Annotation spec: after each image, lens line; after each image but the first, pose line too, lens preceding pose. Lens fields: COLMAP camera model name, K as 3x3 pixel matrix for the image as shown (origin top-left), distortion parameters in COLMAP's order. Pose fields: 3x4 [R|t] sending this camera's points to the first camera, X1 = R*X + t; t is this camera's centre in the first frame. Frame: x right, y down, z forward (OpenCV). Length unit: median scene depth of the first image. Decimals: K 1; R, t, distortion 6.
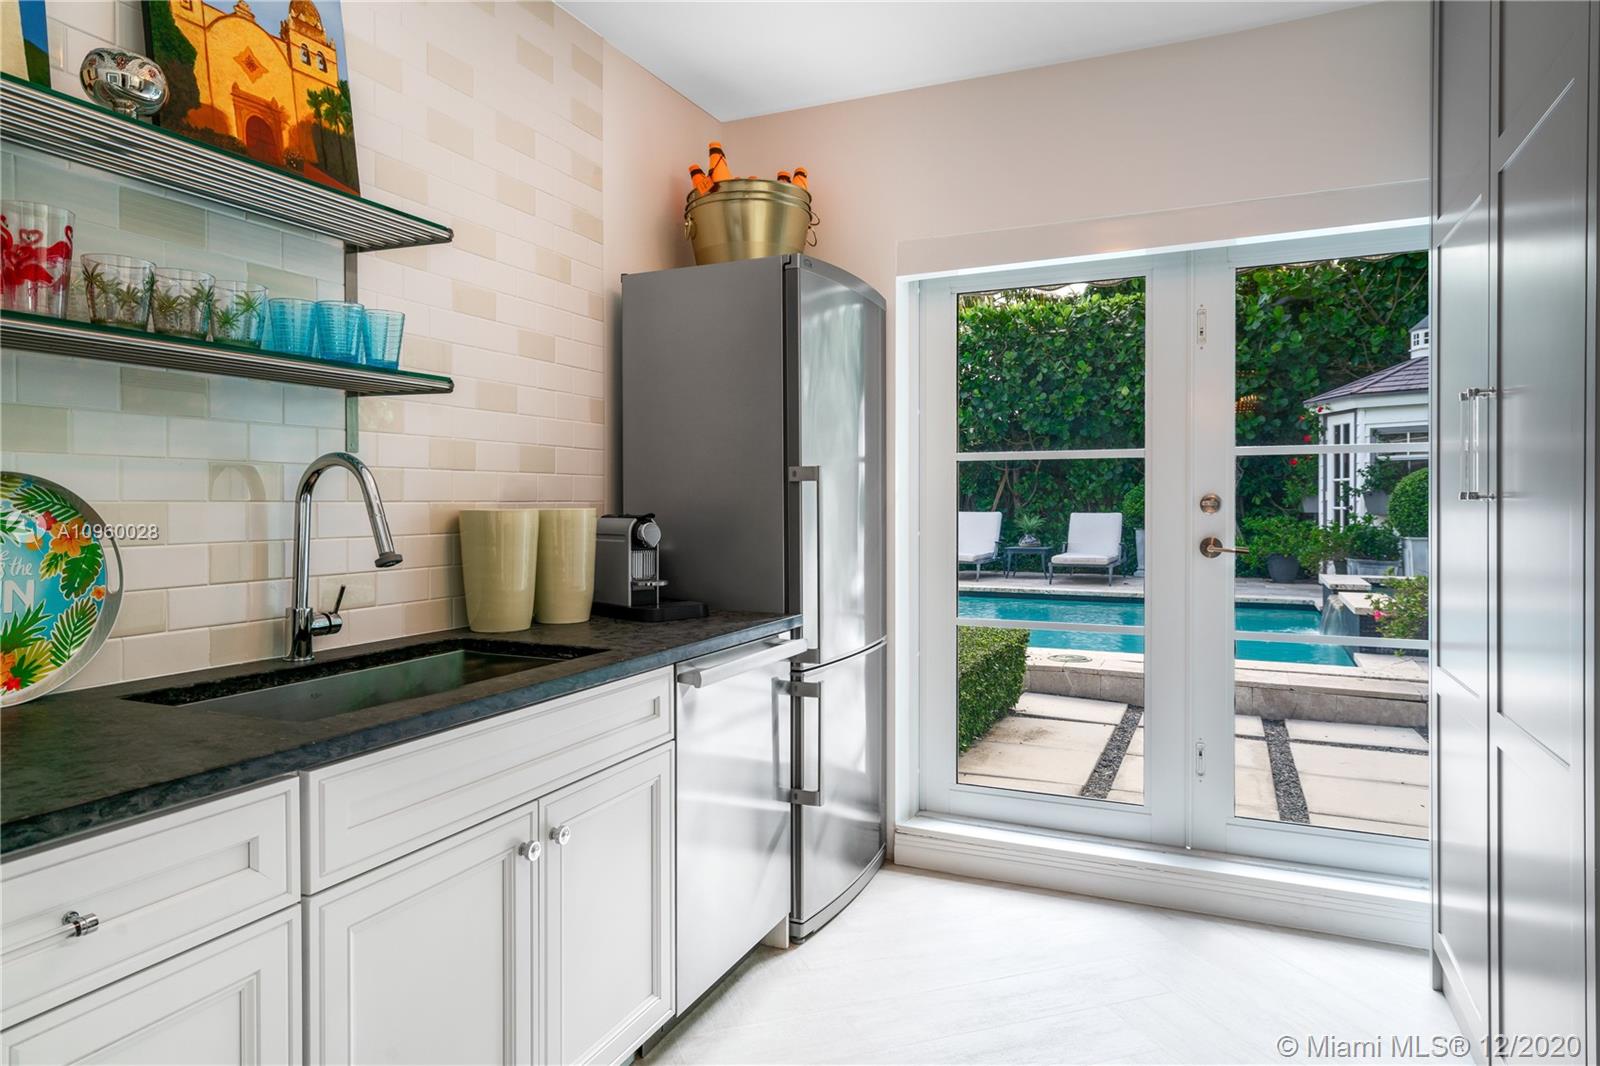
lens RADIAL K [[965.9, 0, 799.2], [0, 965.9, 524.5], [0, 0, 1]] dist [-0.000030, 0.000000]
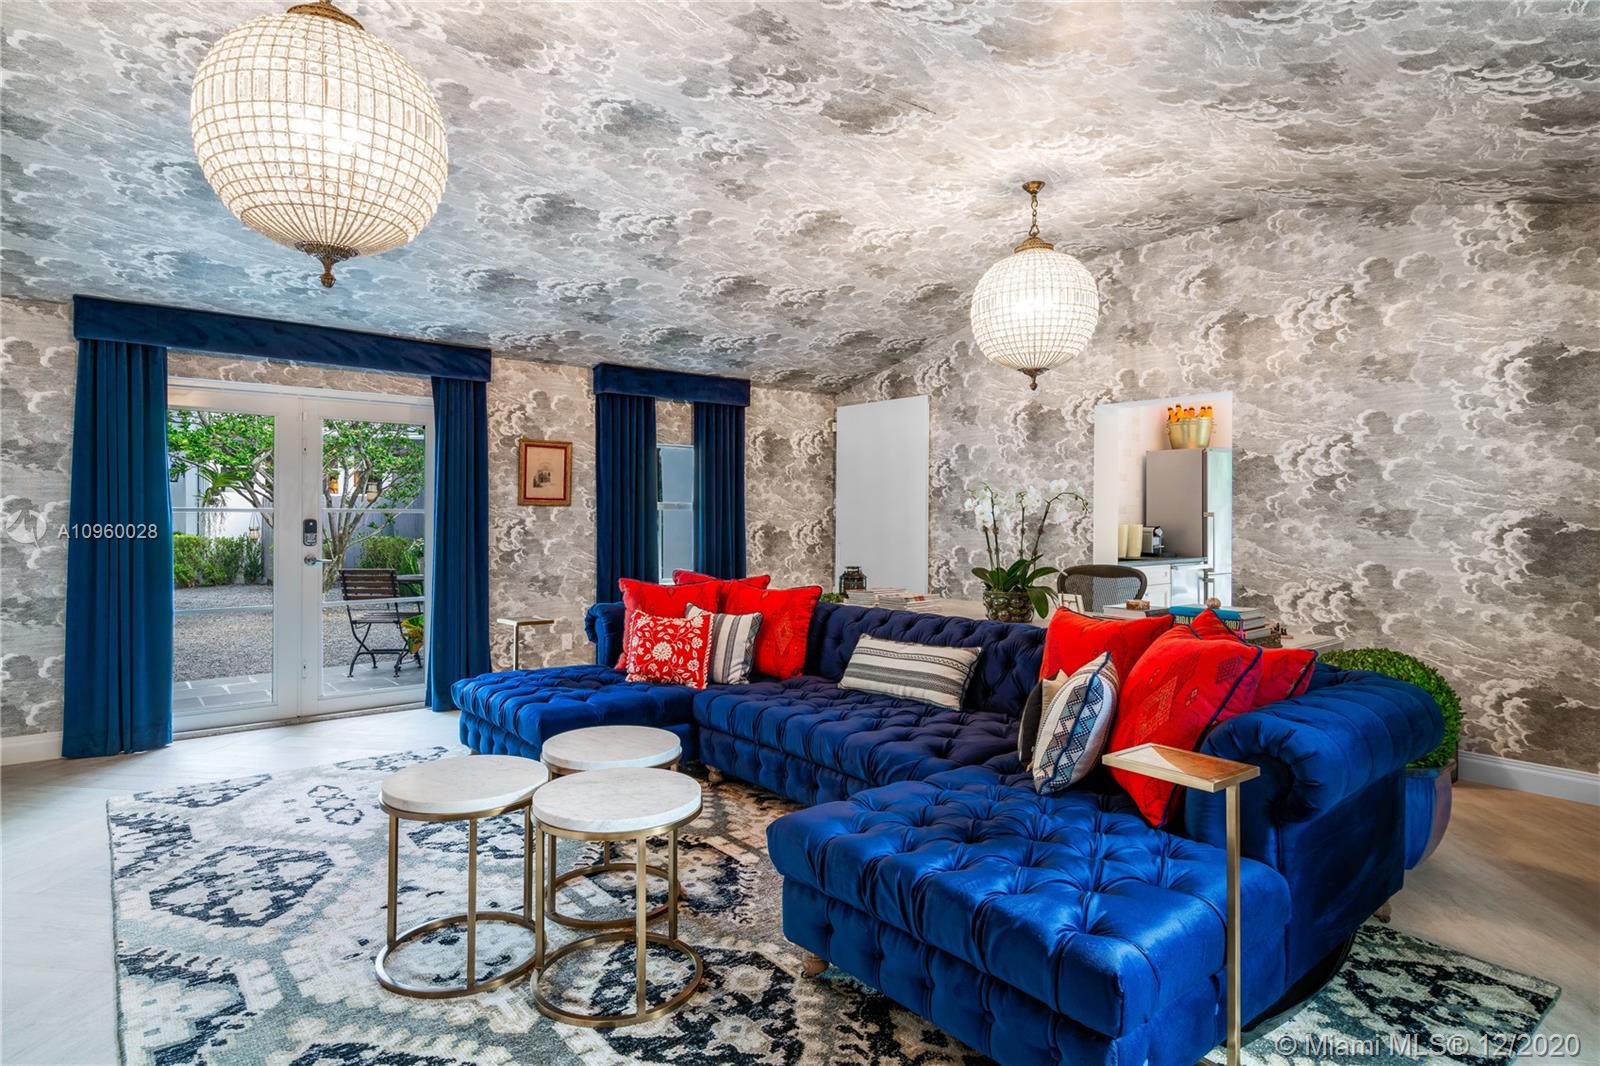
lens RADIAL K [[854.1, 0, 796.9], [0, 854.1, 530.8], [0, 0, 1]] dist [0.002301, 0.000116]
pose [[0.895770, 0.008519, -0.444437, 0.042503], [-0.010627, 0.999941, -0.002252, 0.025085], [0.444391, 0.006740, 0.895807, -2.243519]]
